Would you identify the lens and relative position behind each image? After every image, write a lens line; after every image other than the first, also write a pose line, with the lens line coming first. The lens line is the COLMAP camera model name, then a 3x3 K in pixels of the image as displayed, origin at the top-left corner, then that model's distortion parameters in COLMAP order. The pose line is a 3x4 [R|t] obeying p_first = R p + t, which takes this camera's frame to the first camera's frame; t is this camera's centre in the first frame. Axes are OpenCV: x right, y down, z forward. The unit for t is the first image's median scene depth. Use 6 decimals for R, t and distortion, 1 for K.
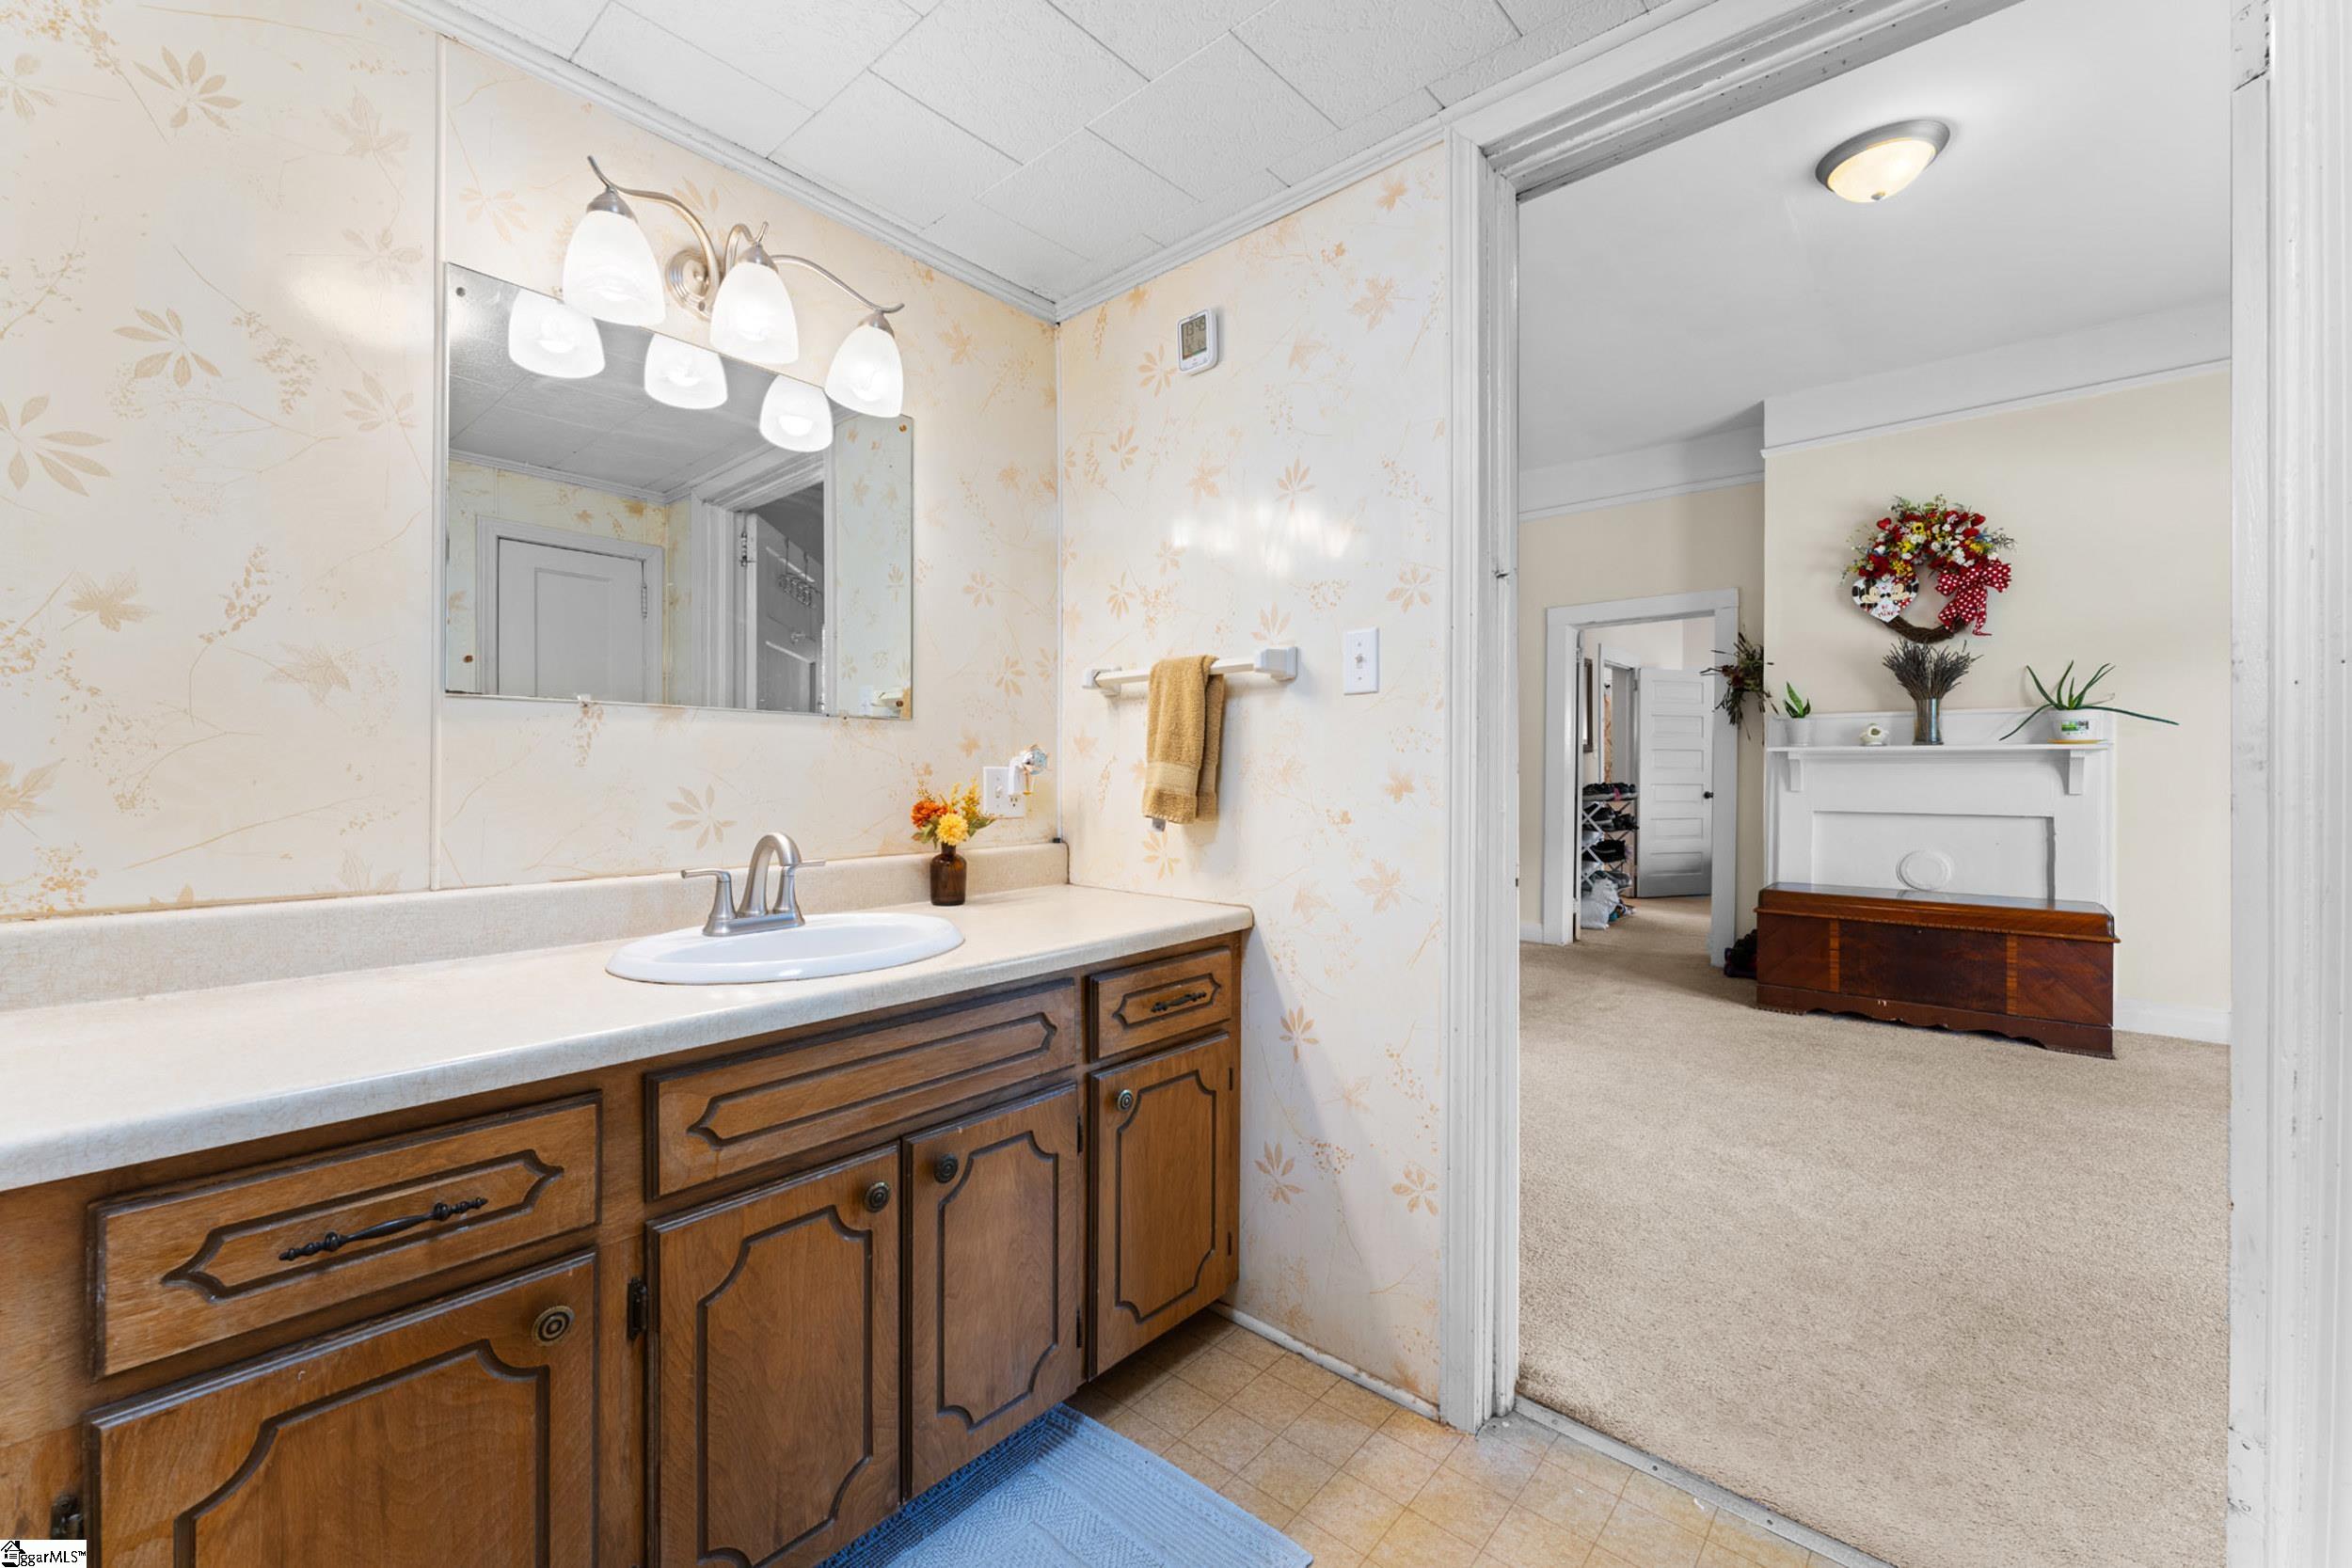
lens RADIAL K [[956.4, 0, 1180.4], [0, 956.4, 776.3], [0, 0, 1]] dist [-0.000328, 0.000121]
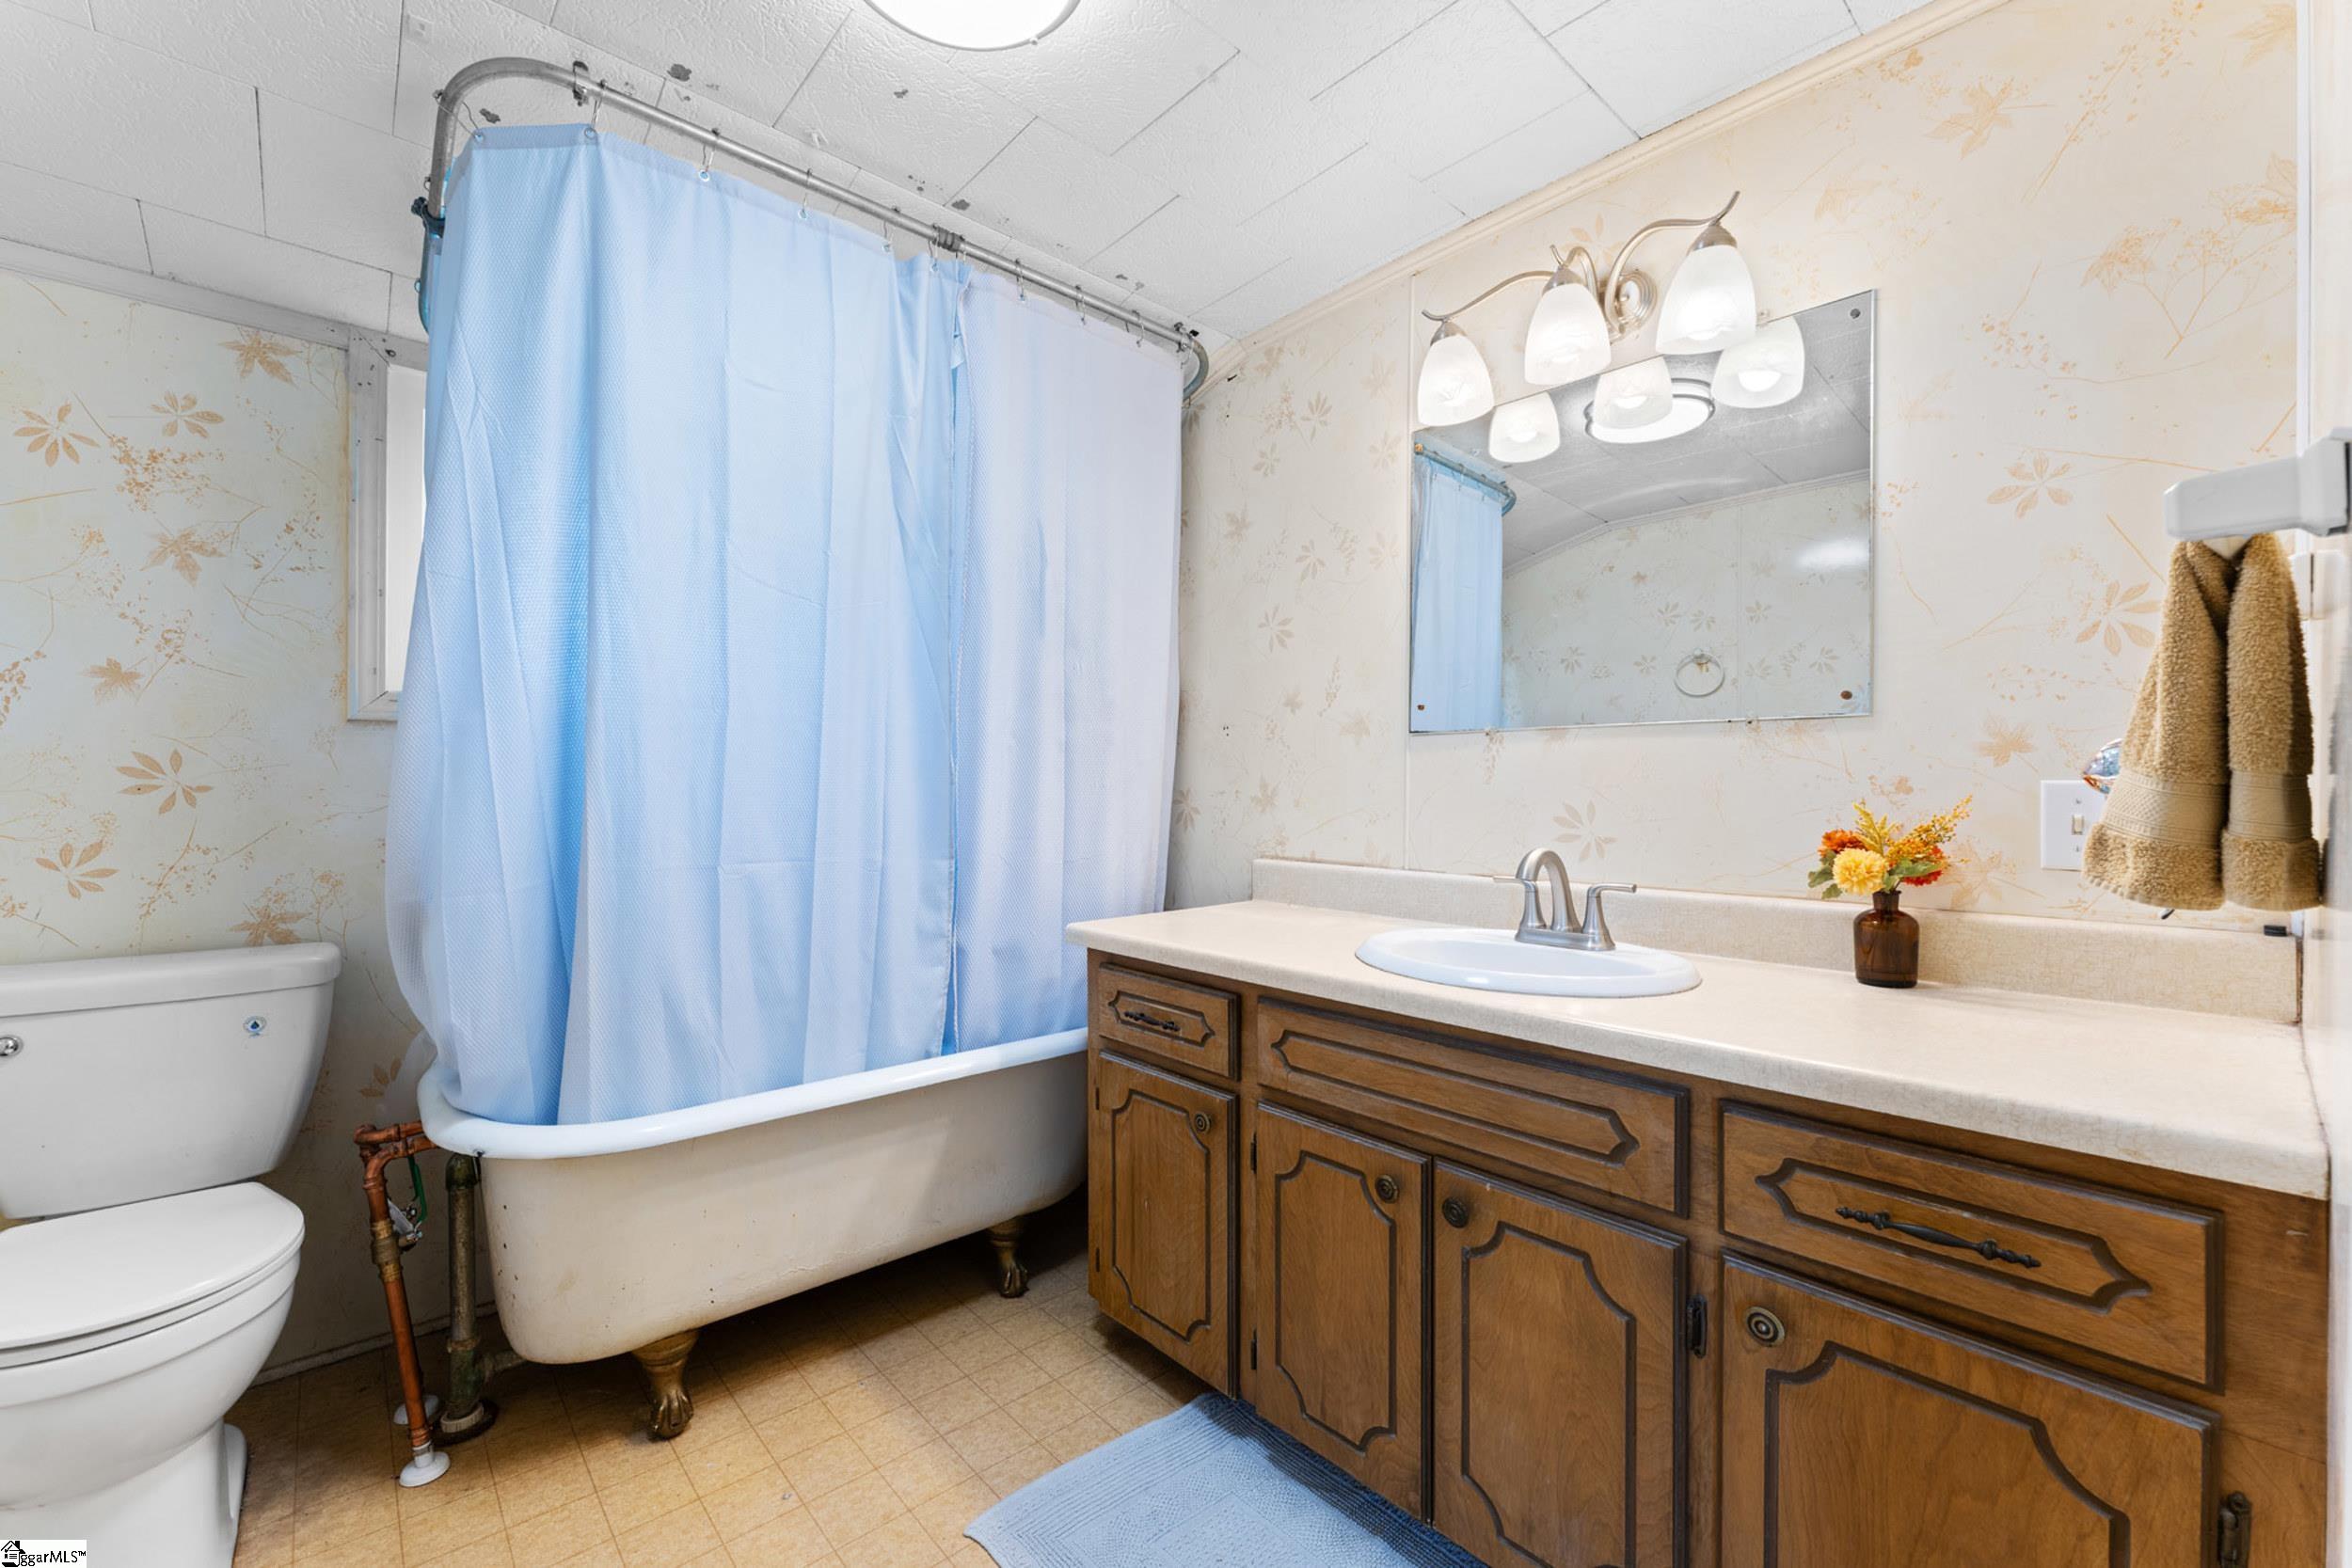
lens RADIAL K [[949.1, 0, 1183.0], [0, 949.1, 800.2], [0, 0, 1]] dist [-0.000401, 0.000090]
pose [[-0.120745, 0.011008, -0.992622, 0.668750], [-0.008305, 0.999892, 0.012099, -0.000386], [0.992649, 0.009705, -0.120641, 0.805191]]
